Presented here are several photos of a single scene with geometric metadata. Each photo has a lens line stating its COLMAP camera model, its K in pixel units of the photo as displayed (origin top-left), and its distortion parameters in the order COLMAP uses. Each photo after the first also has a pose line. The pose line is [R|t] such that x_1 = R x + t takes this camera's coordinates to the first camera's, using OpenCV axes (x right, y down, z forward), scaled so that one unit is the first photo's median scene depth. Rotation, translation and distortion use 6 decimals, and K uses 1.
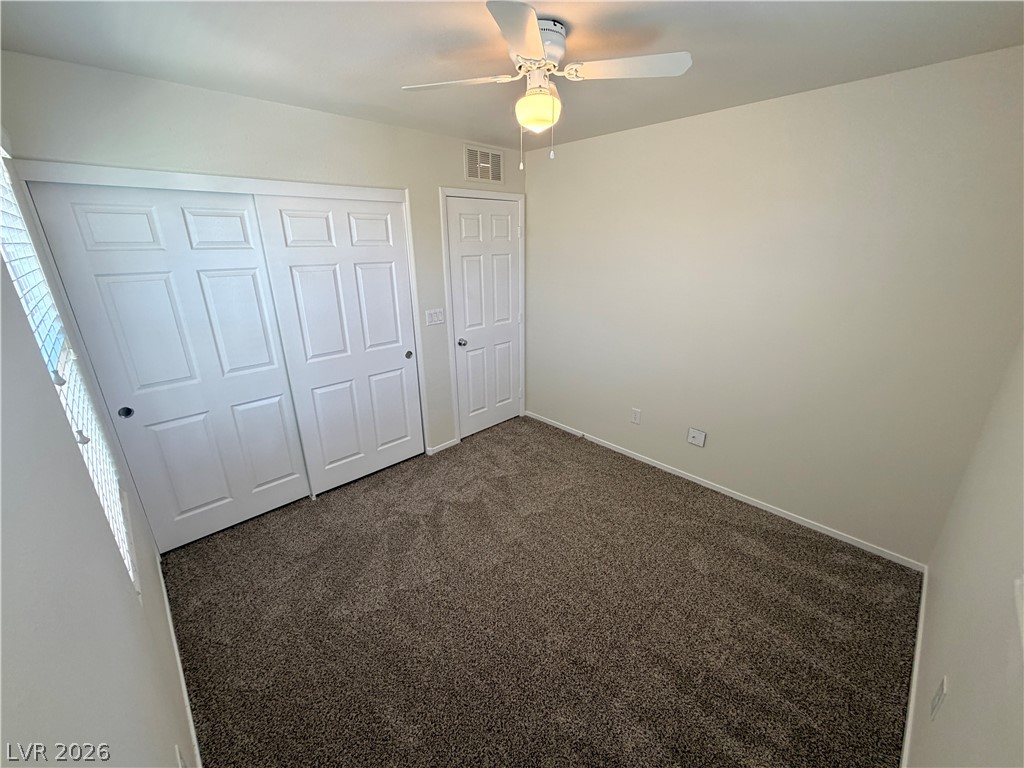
lens RADIAL K [[409.4, 0, 509.9], [0, 409.4, 383.7], [0, 0, 1]] dist [-0.000426, 0.000347]
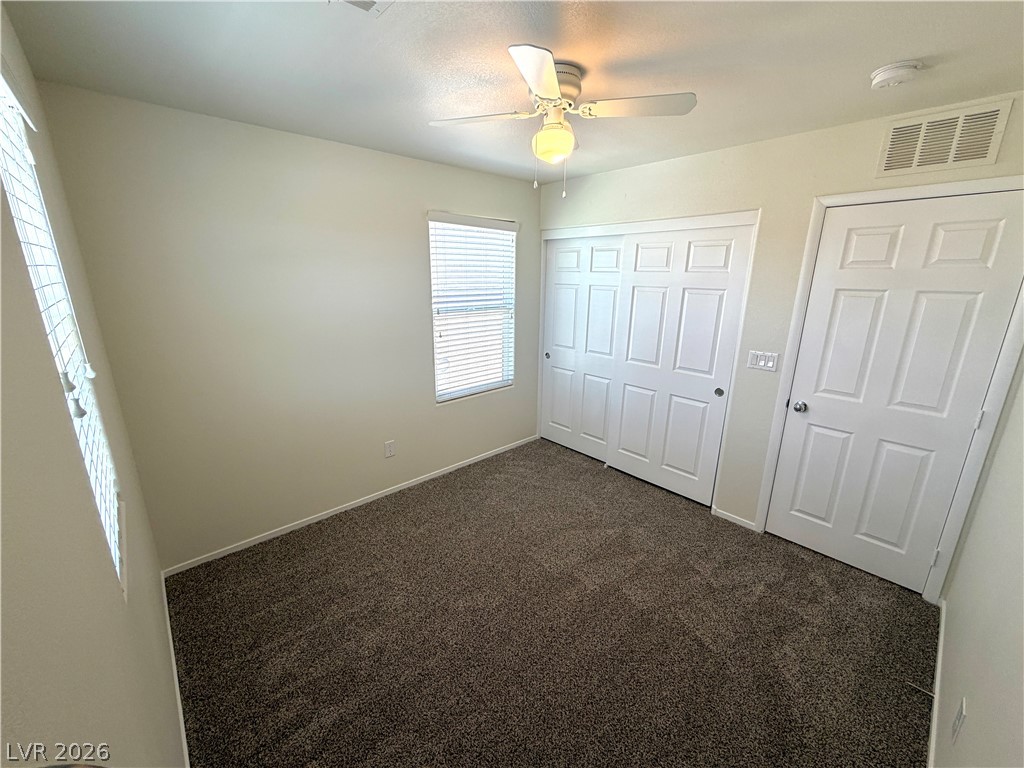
lens RADIAL K [[409.4, 0, 509.9], [0, 409.4, 383.7], [0, 0, 1]] dist [-0.000426, 0.000347]
pose [[-0.021604, 0.269515, -0.962754, 0.668216], [-0.338261, 0.904215, 0.260718, -0.178685], [0.940804, 0.331295, 0.071632, 0.538196]]
